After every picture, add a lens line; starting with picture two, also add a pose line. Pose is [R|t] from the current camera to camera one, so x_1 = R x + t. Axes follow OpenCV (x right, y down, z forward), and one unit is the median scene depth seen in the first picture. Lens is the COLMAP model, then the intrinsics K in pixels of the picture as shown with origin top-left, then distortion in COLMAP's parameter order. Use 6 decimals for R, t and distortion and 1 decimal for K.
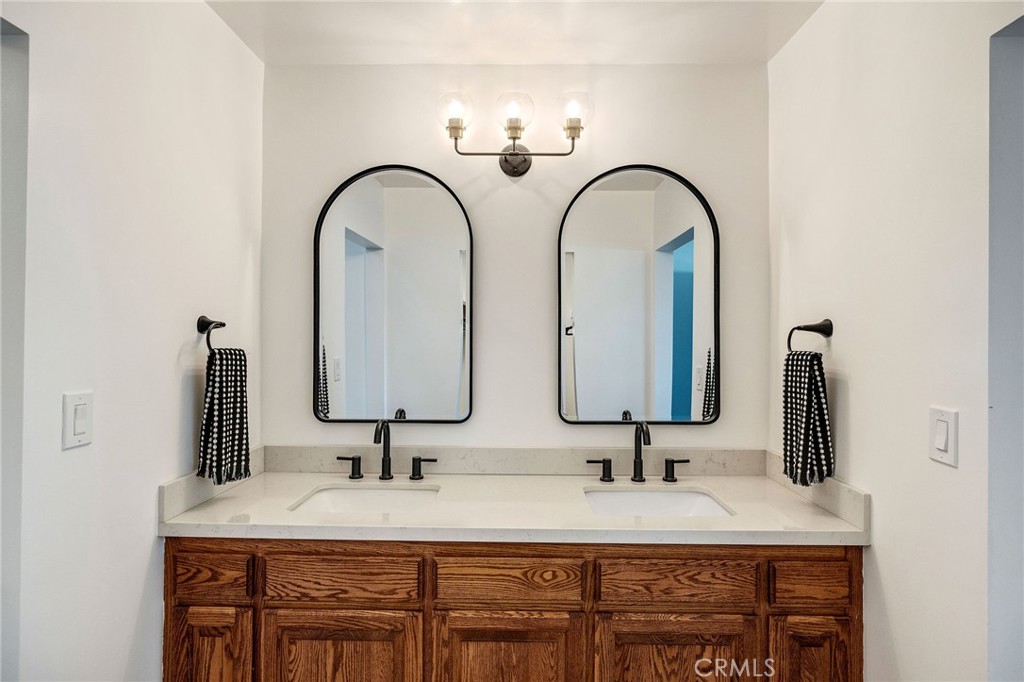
lens RADIAL K [[519.0, 0, 512.0], [0, 519.0, 341.0], [0, 0, 1]] dist [0.000263, 0.001564]
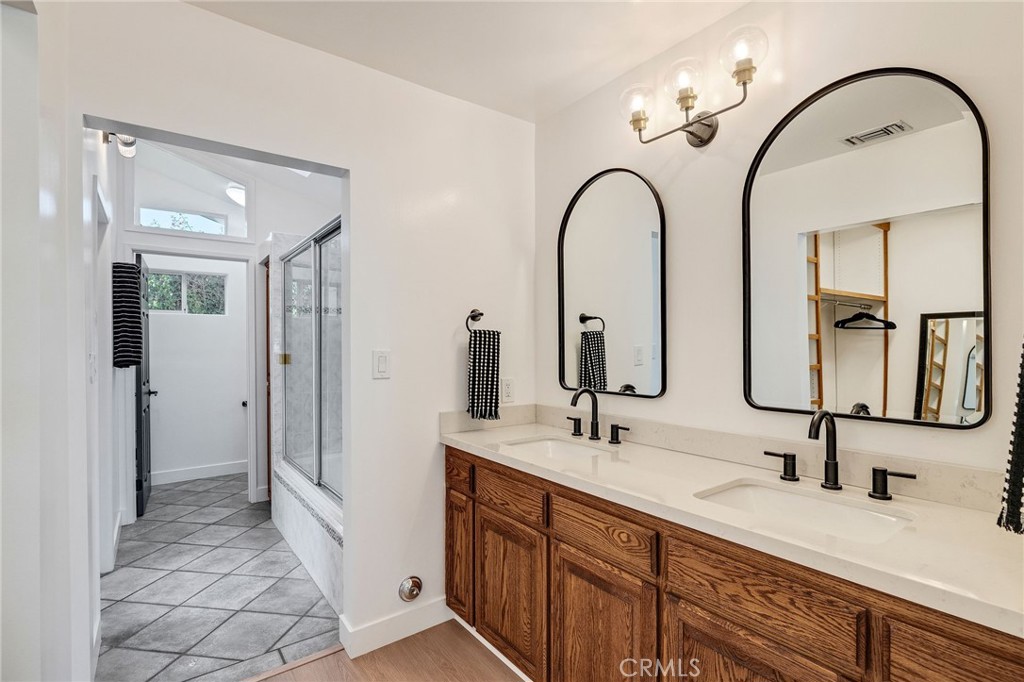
lens RADIAL K [[487.1, 0, 511.7], [0, 487.1, 349.6], [0, 0, 1]] dist [-0.002042, 0.000376]
pose [[0.609762, 0.001217, -0.792583, 0.695071], [0.006740, 0.999955, 0.006721, 0.069769], [0.792556, -0.009440, 0.609727, 0.233136]]
